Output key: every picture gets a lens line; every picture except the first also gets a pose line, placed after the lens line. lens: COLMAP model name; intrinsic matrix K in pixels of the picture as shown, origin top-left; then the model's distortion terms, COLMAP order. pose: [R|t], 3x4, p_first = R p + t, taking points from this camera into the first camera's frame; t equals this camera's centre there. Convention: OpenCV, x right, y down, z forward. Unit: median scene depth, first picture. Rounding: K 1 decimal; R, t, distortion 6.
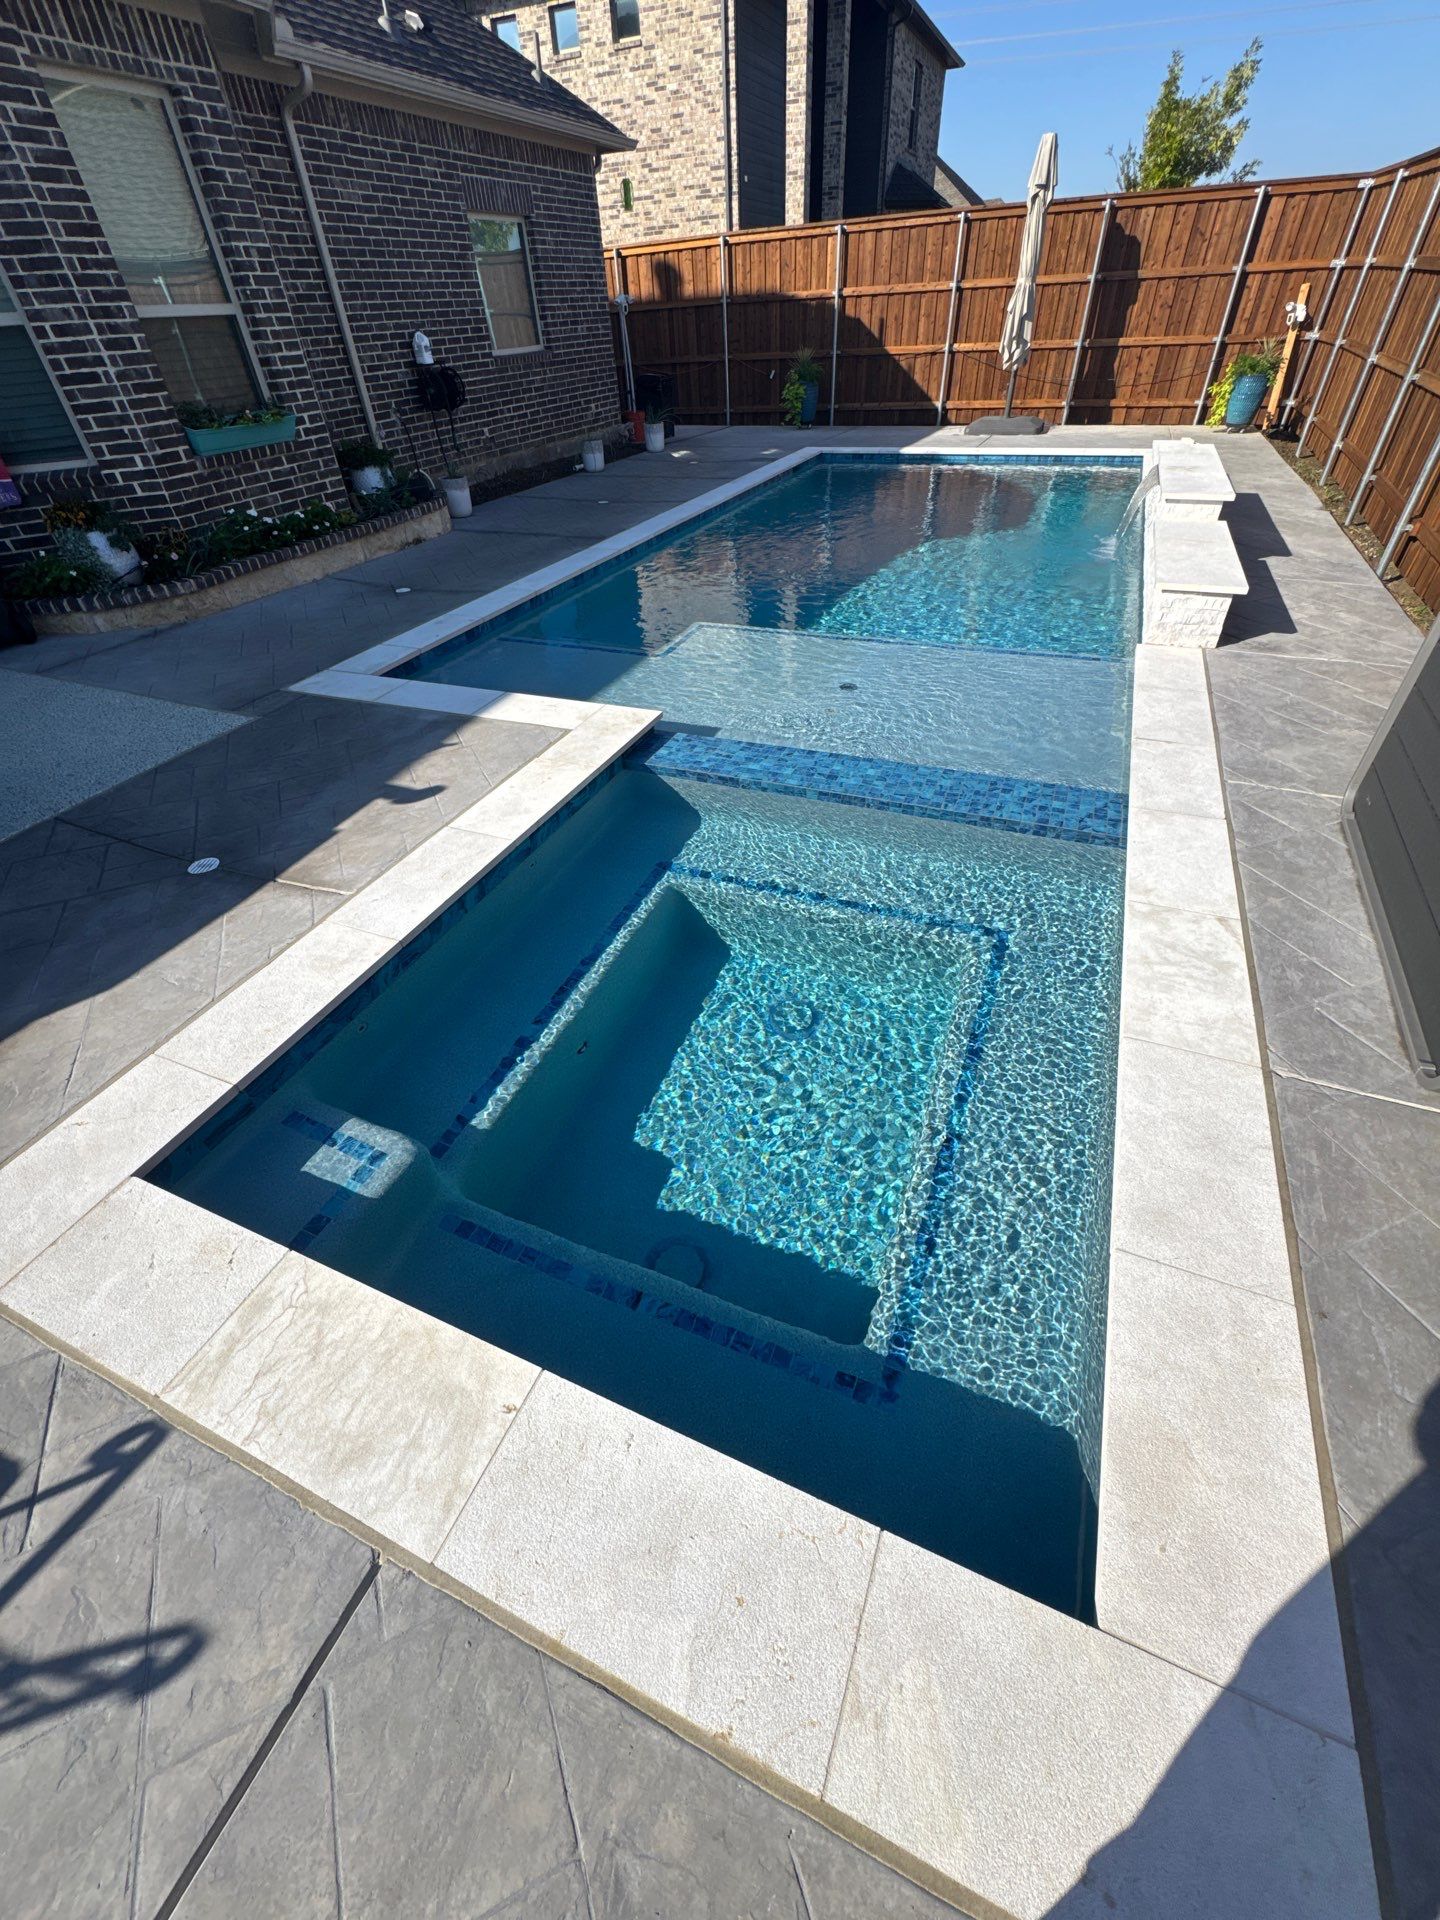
lens RADIAL K [[775.2, 0, 708.7], [0, 775.2, 955.3], [0, 0, 1]] dist [0.000385, 0.000292]
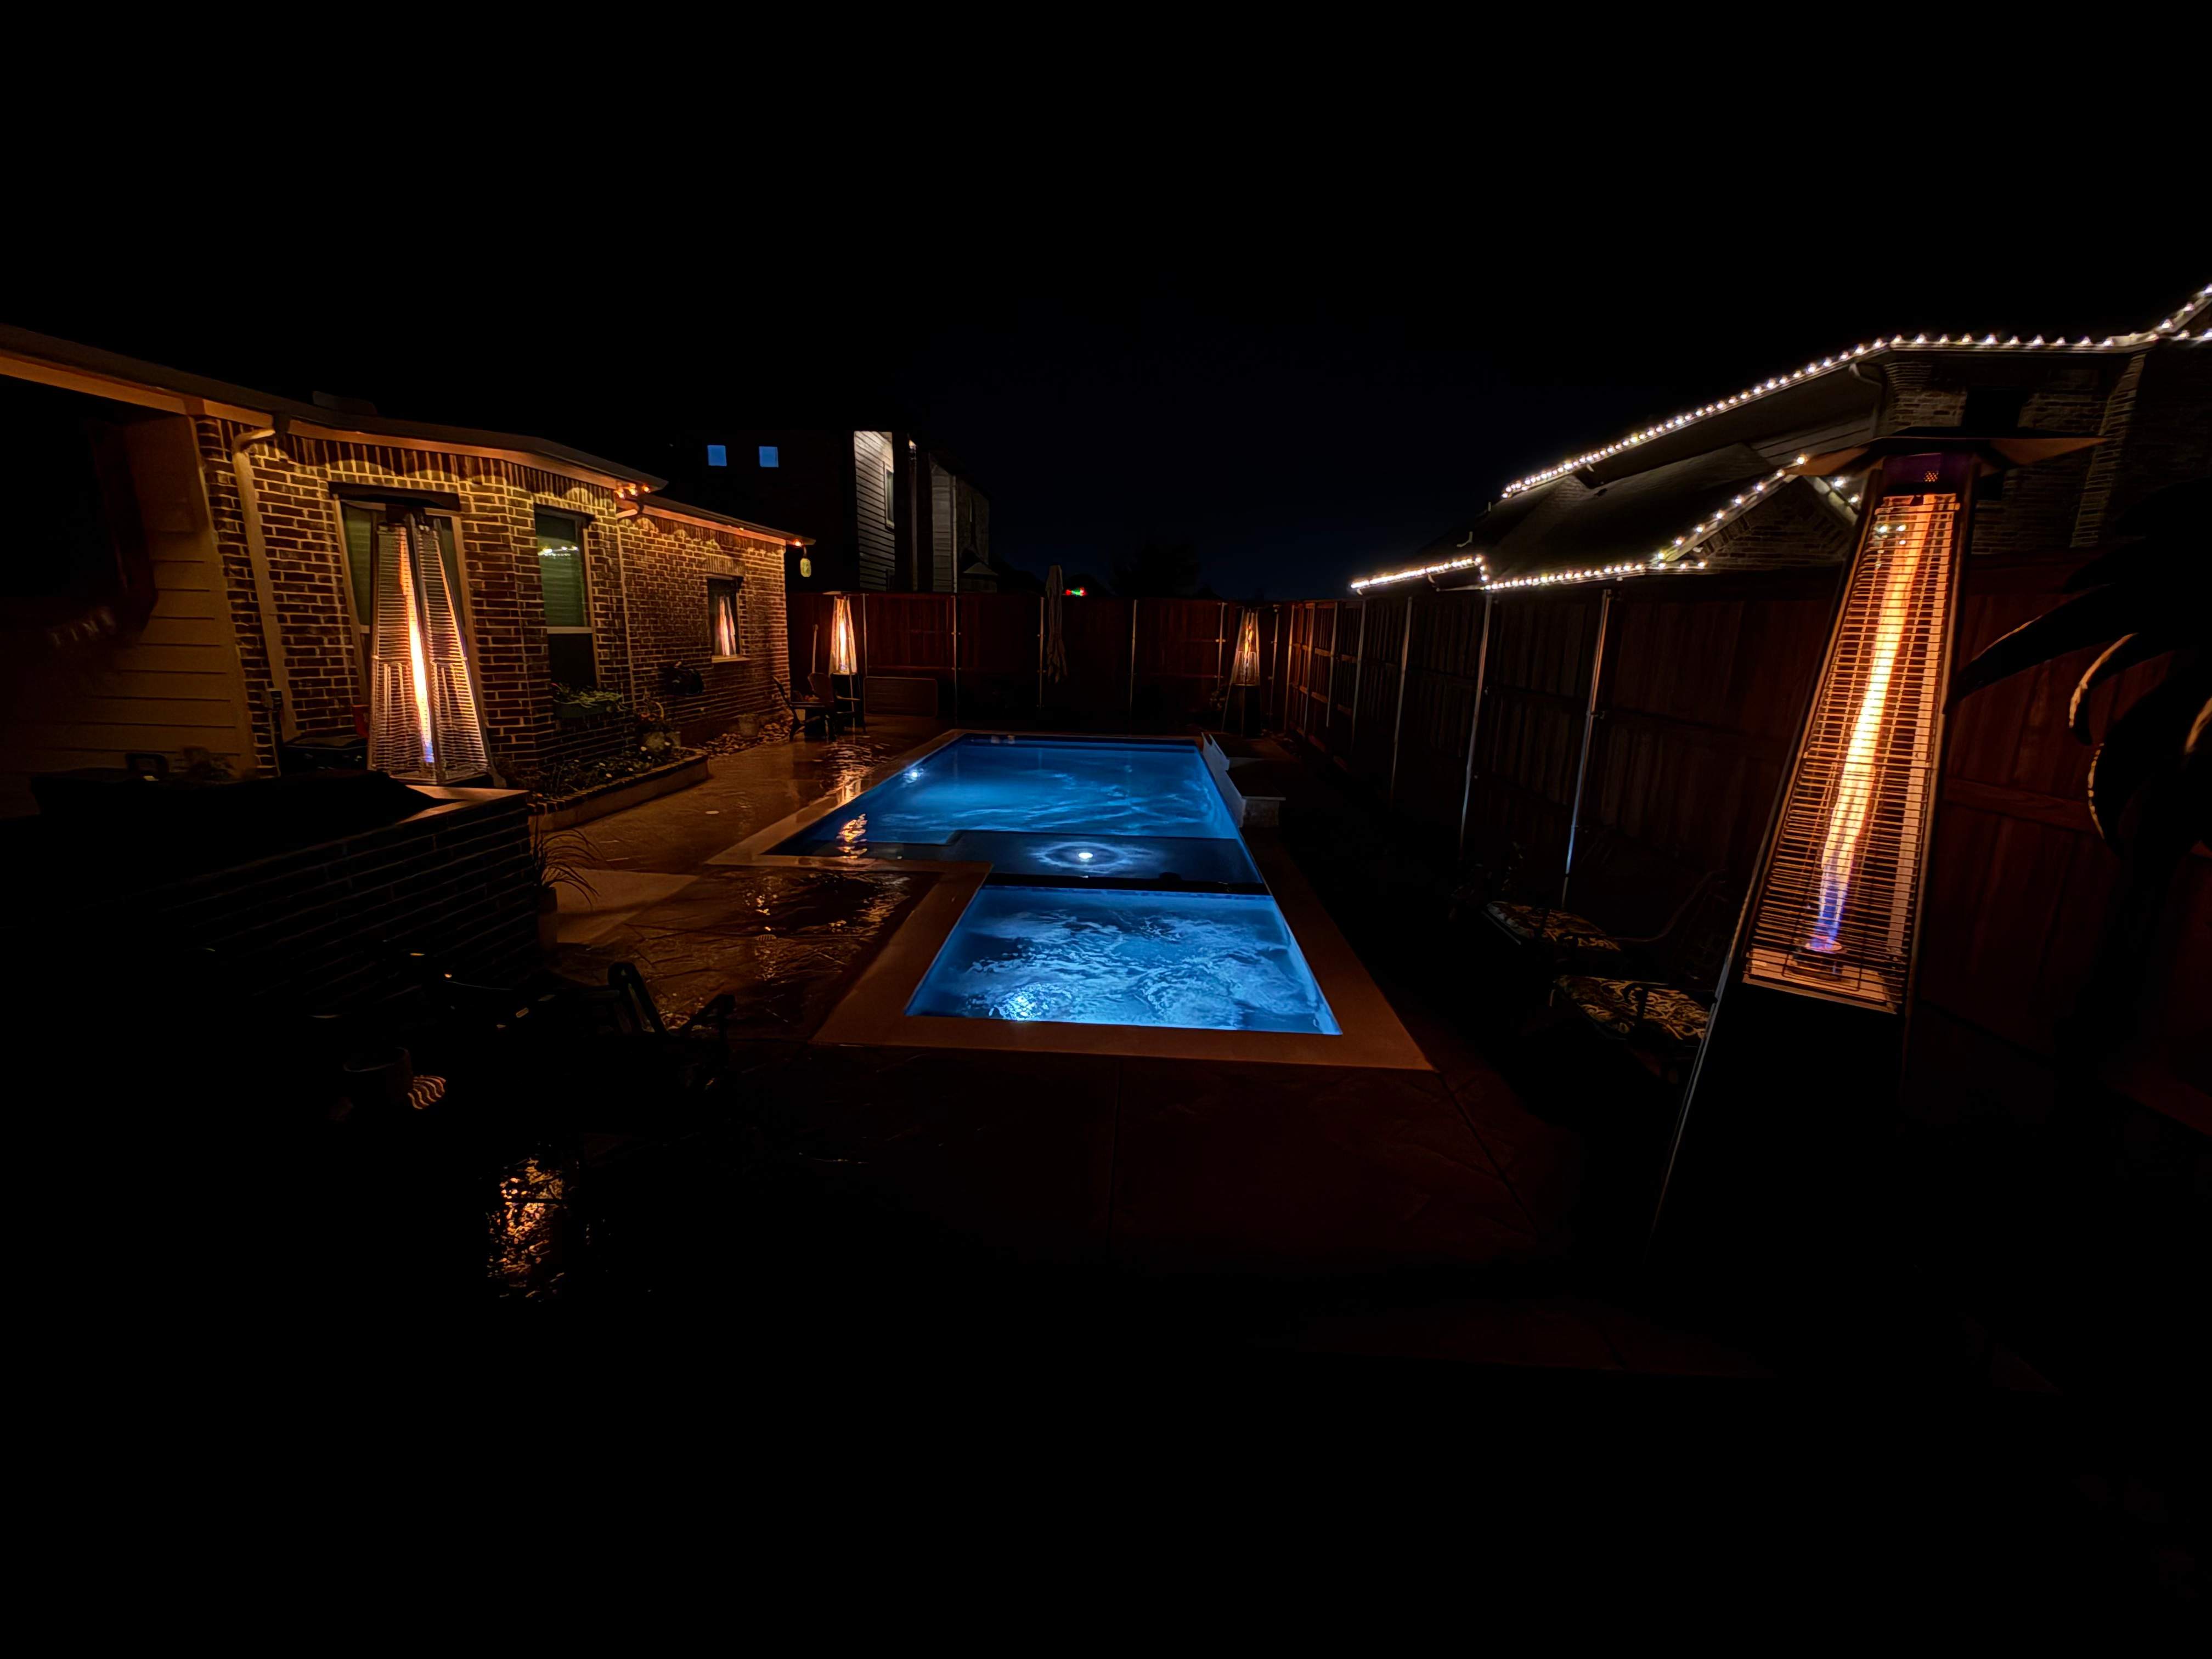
lens RADIAL K [[886.3, 0, 1102.5], [0, 886.3, 829.0], [0, 0, 1]] dist [-0.000253, -0.000019]
pose [[0.927959, -0.008021, 0.372597, -0.223188], [0.177851, 0.888112, -0.423824, 0.187986], [-0.327508, 0.459558, 0.825557, -0.266038]]
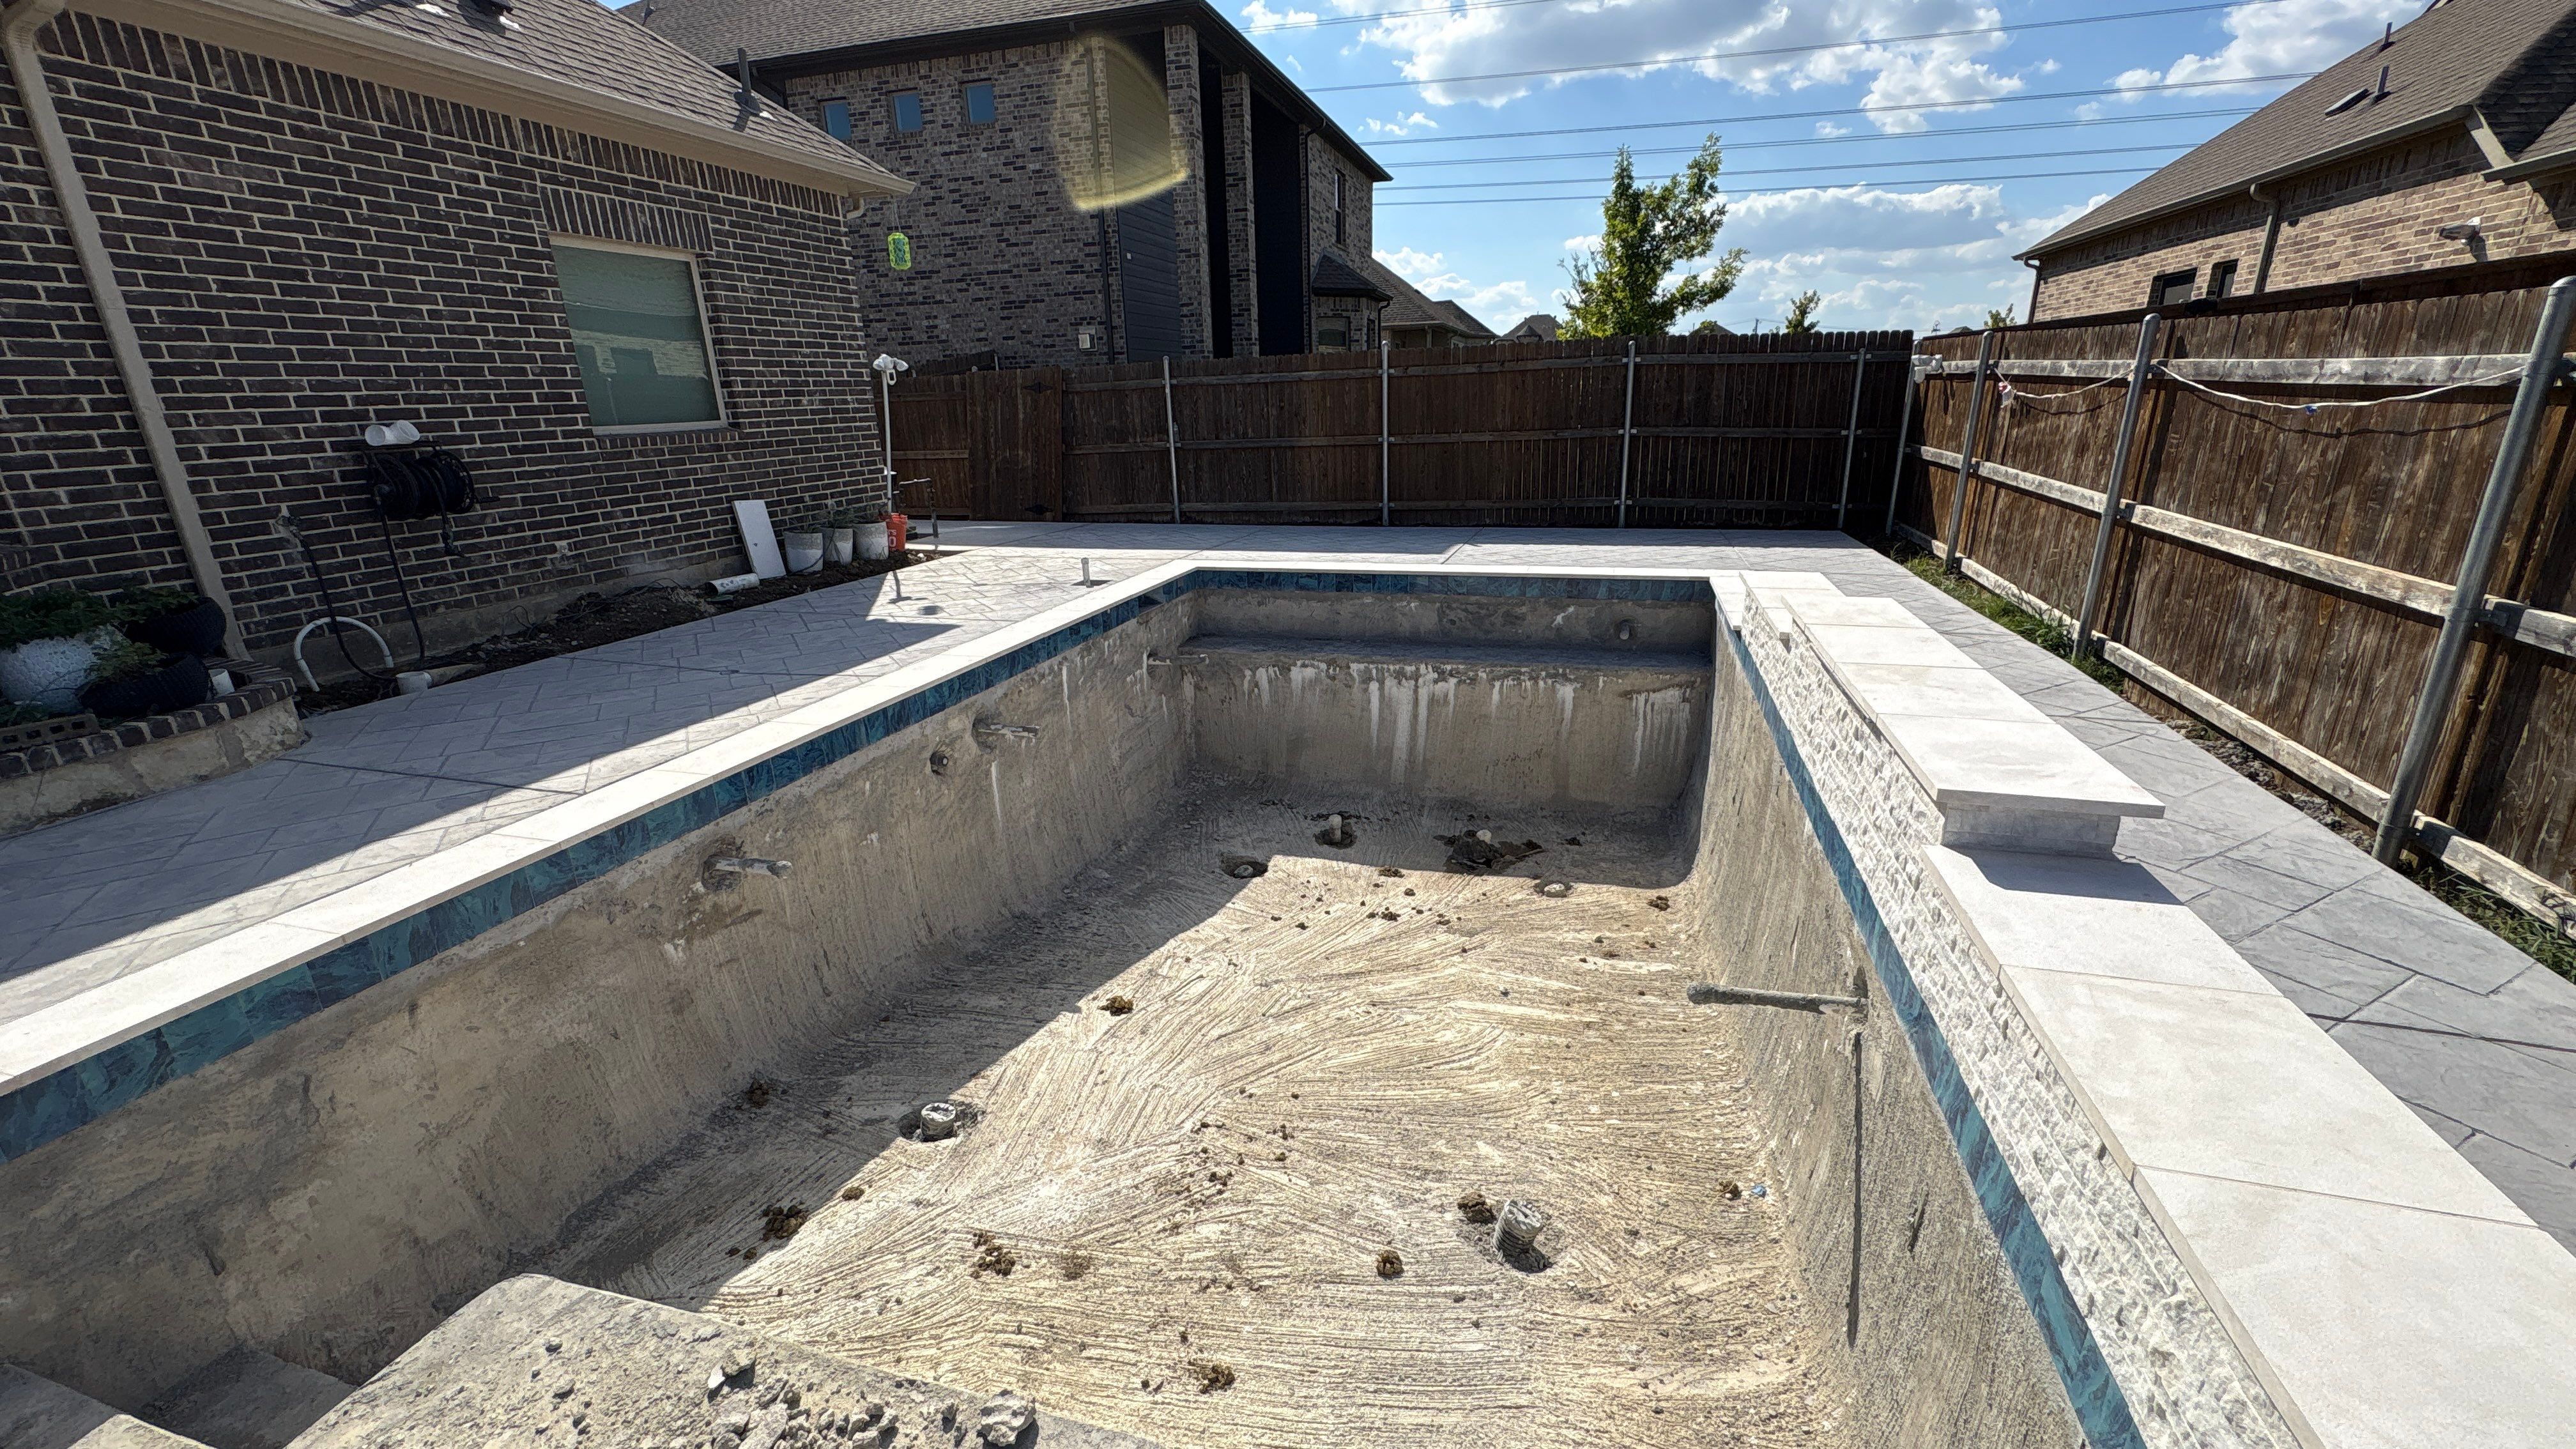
lens RADIAL K [[1046.5, 0, 1301.8], [0, 1046.5, 732.8], [0, 0, 1]] dist [0.002915, 0.000472]
pose [[0.991935, -0.023084, 0.124625, 0.129082], [0.068137, 0.926223, -0.370766, -0.227286], [-0.106872, 0.376268, 0.920327, 0.290120]]
